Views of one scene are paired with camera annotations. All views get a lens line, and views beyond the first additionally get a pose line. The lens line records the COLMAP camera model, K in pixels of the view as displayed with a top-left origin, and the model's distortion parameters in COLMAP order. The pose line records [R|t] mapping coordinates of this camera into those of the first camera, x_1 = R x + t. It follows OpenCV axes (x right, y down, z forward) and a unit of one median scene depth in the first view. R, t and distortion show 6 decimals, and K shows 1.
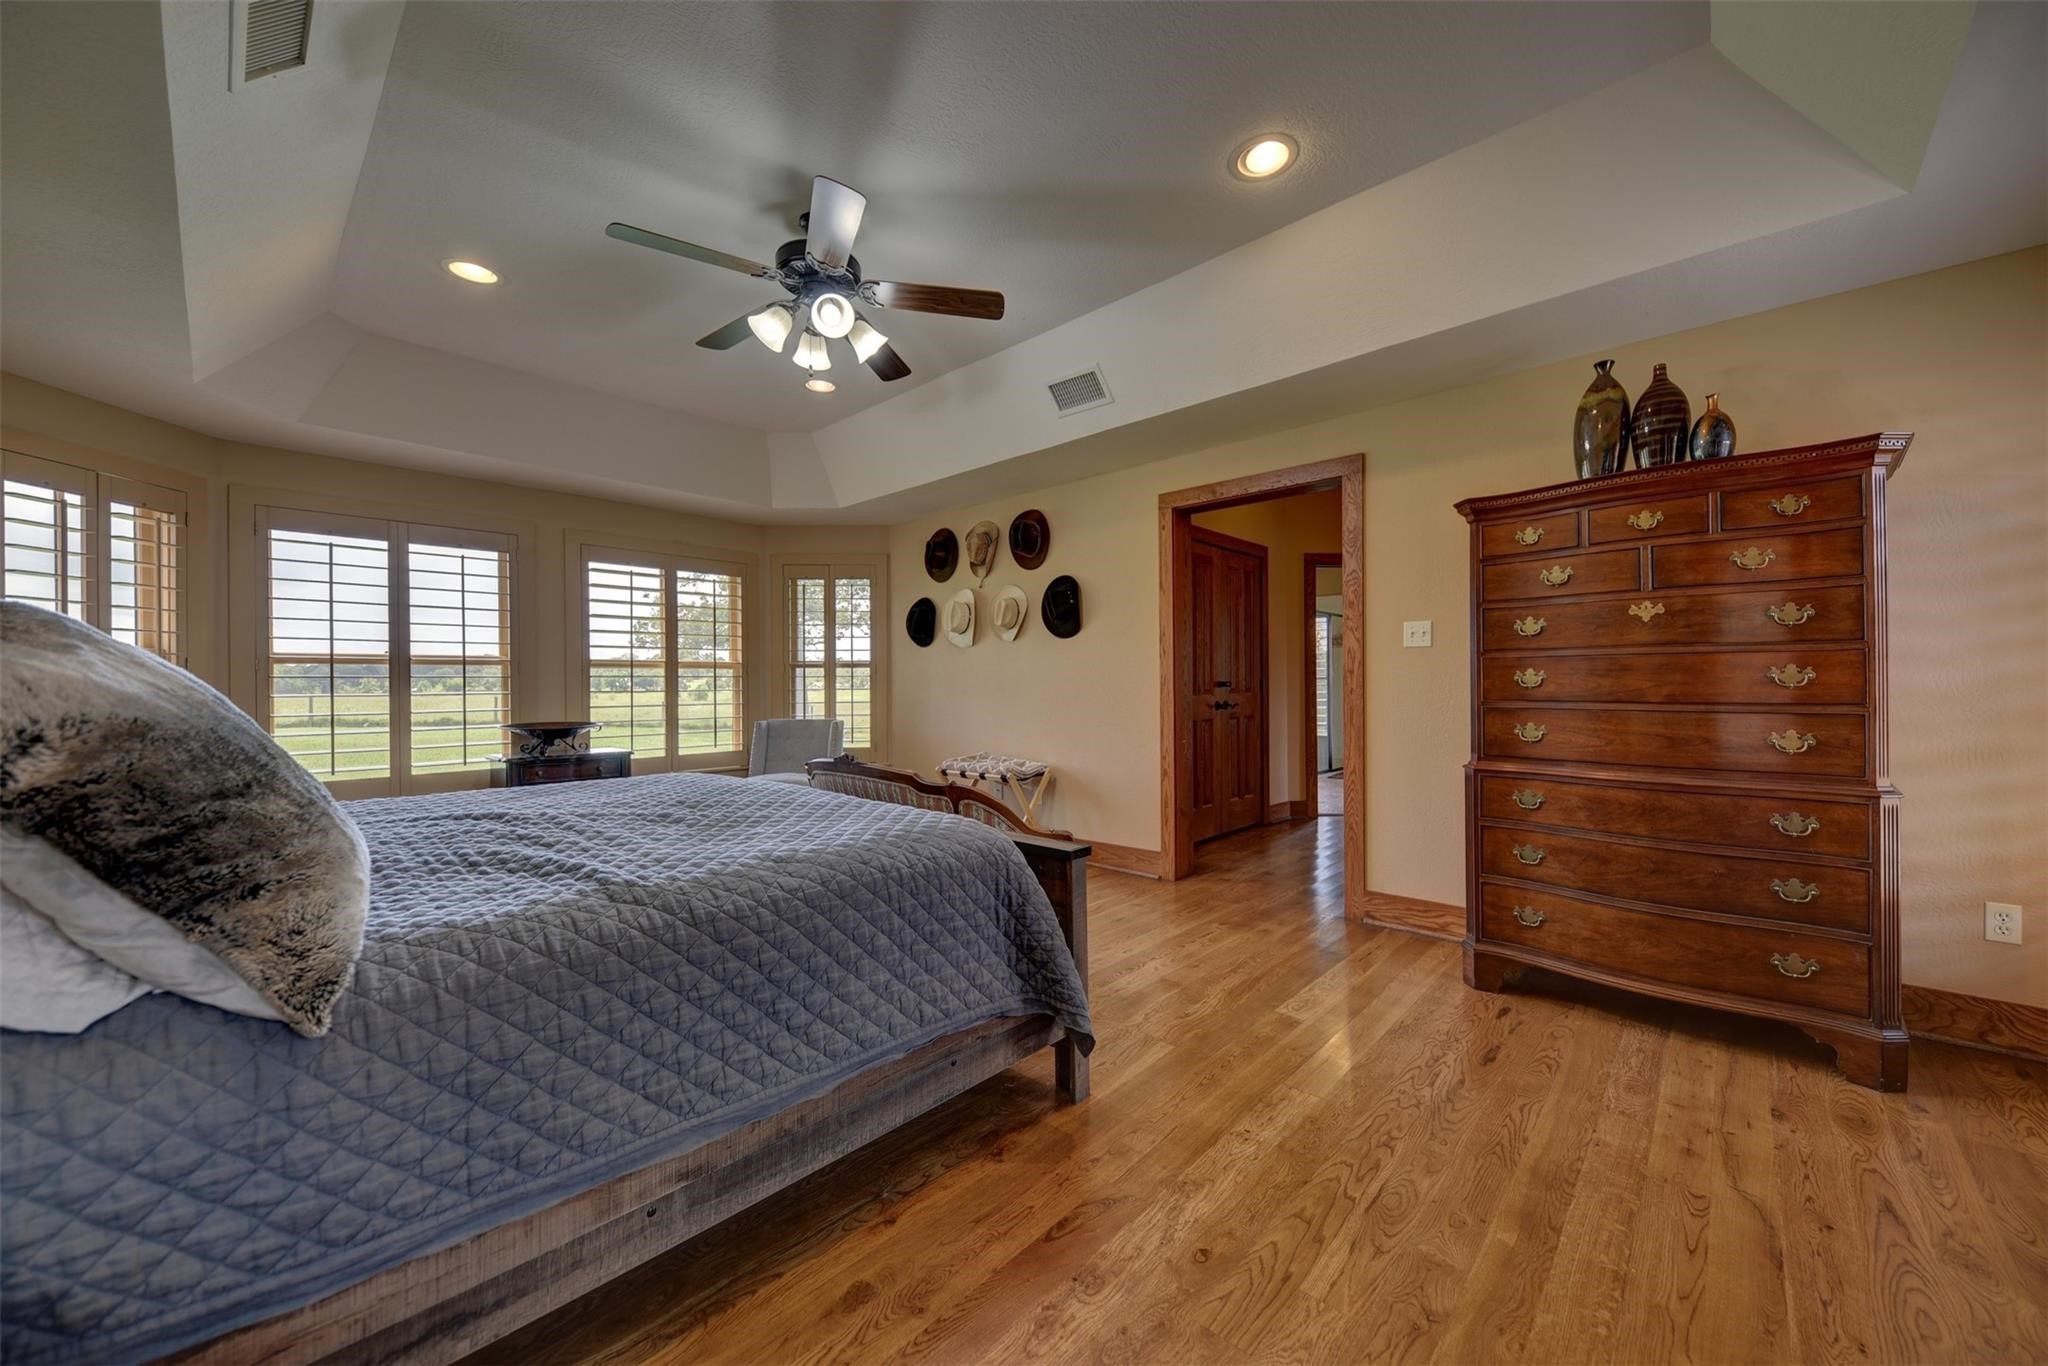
lens RADIAL K [[751.3, 0, 1029.0], [0, 751.3, 676.6], [0, 0, 1]] dist [0.001547, -0.000174]
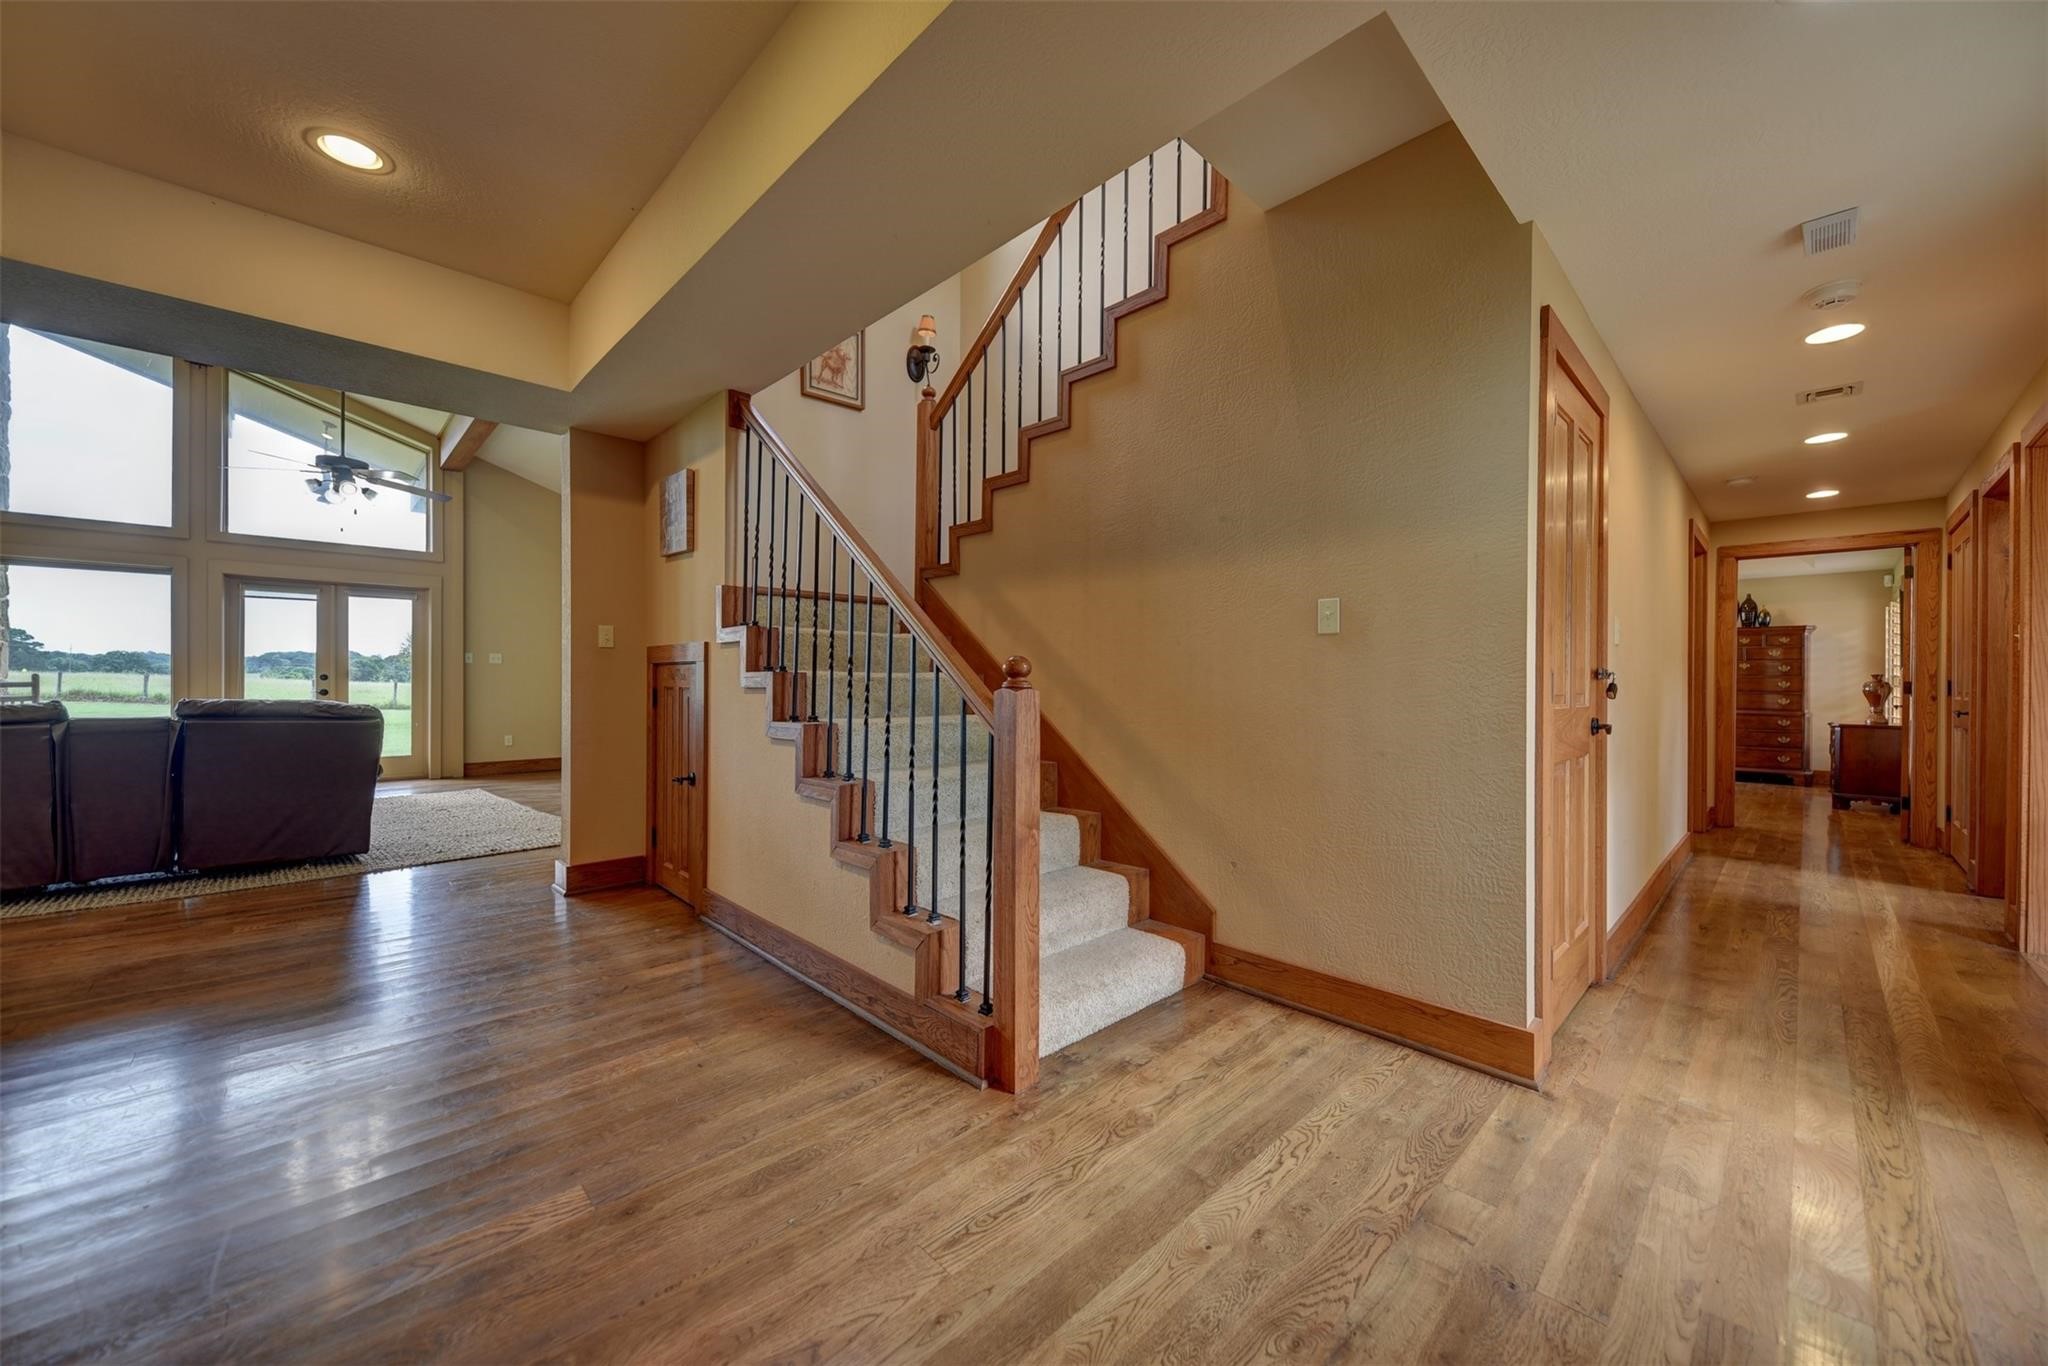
lens RADIAL K [[751.3, 0, 1027.5], [0, 751.3, 685.7], [0, 0, 1]] dist [0.001547, -0.000174]
pose [[0.998344, 0.011888, -0.056281, -0.471920], [-0.011476, 0.999905, 0.007637, 0.003734], [0.056366, -0.006978, 0.998386, -0.548448]]
